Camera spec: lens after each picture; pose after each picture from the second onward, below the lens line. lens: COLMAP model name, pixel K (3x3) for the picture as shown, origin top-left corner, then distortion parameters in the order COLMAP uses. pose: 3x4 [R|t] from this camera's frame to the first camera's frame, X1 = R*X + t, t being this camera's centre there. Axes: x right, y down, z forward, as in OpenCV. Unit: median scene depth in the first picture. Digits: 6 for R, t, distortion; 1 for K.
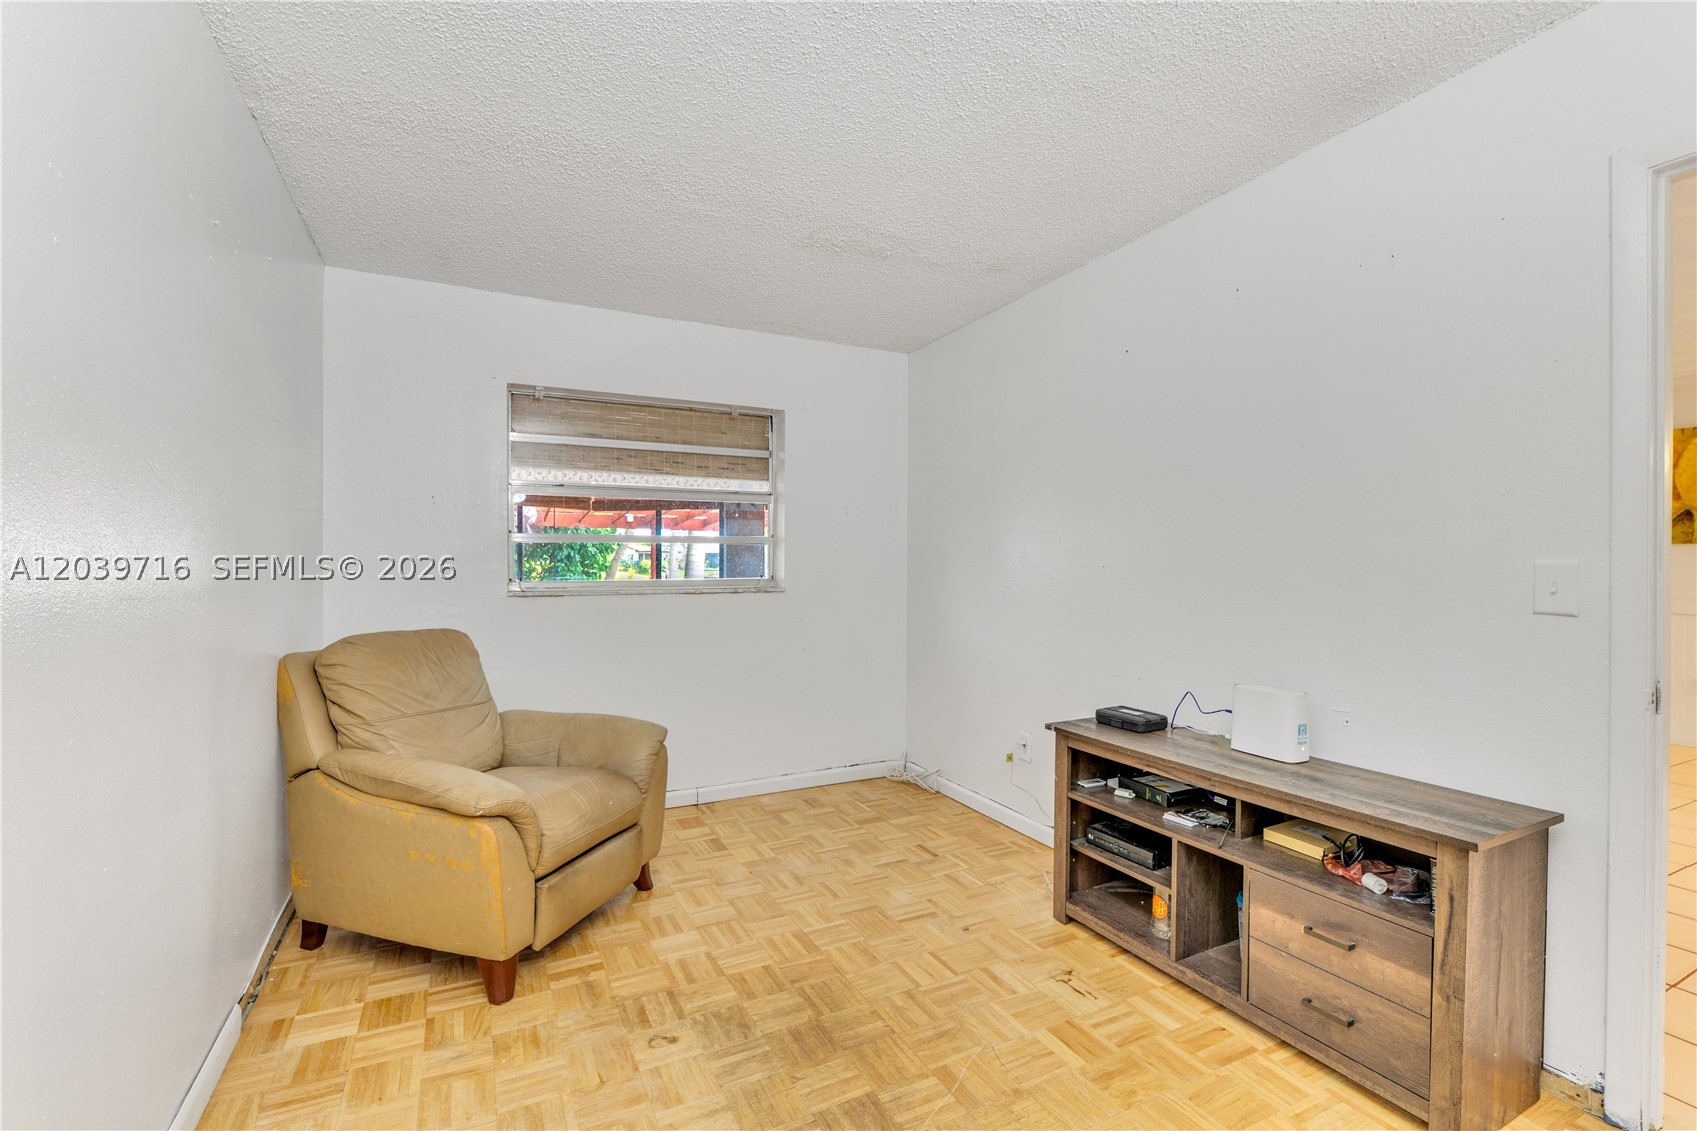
lens RADIAL K [[755.3, 0, 846.7], [0, 755.3, 565.5], [0, 0, 1]] dist [0.002547, -0.000409]
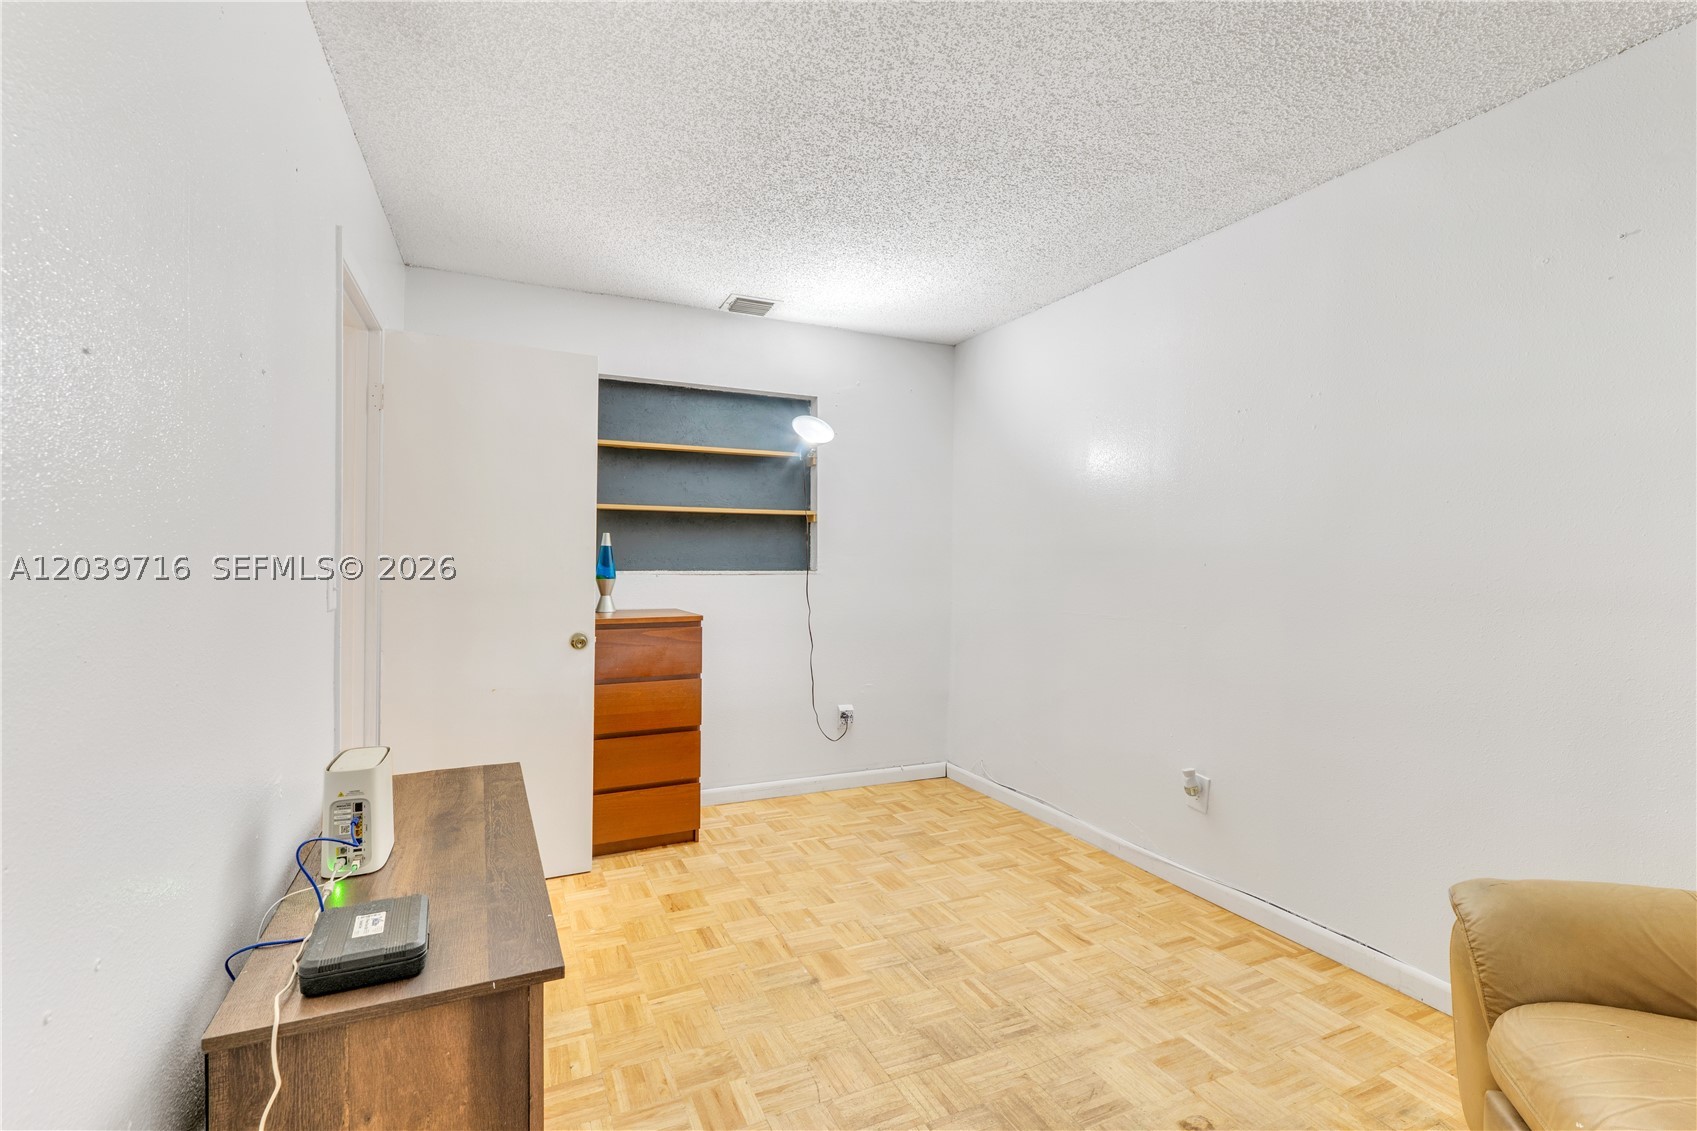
lens RADIAL K [[755.3, 0, 847.8], [0, 755.3, 564.4], [0, 0, 1]] dist [0.002547, -0.000409]
pose [[-0.999068, -0.010521, 0.041868, 0.133271], [-0.010374, 0.999939, 0.003726, -0.014126], [-0.041905, 0.003288, -0.999116, 1.990873]]
